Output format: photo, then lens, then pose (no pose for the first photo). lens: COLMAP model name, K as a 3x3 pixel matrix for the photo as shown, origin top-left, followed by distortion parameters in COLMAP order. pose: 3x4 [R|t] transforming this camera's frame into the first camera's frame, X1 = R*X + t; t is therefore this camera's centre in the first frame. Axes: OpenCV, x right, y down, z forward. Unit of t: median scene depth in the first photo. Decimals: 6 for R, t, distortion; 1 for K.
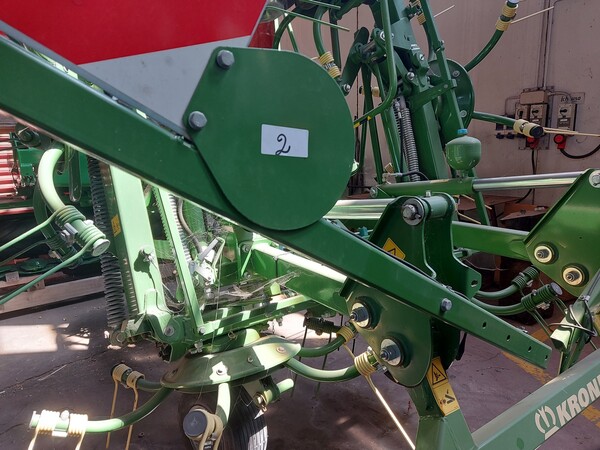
lens RADIAL K [[434.9, 0, 306.0], [0, 434.9, 227.9], [0, 0, 1]] dist [0.051769, -0.038594]
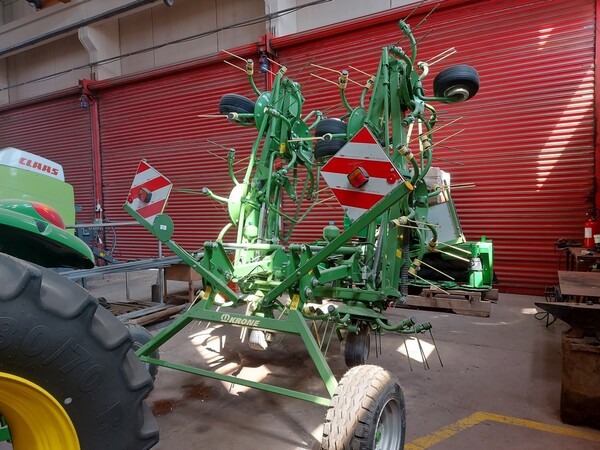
lens RADIAL K [[434.9, 0, 304.3], [0, 434.9, 221.1], [0, 0, 1]] dist [0.051769, -0.038594]
pose [[0.388739, 0.048497, -0.920071, 1.701836], [-0.174907, 0.984339, -0.022016, -0.128730], [0.904593, 0.169486, 0.391134, 0.080146]]
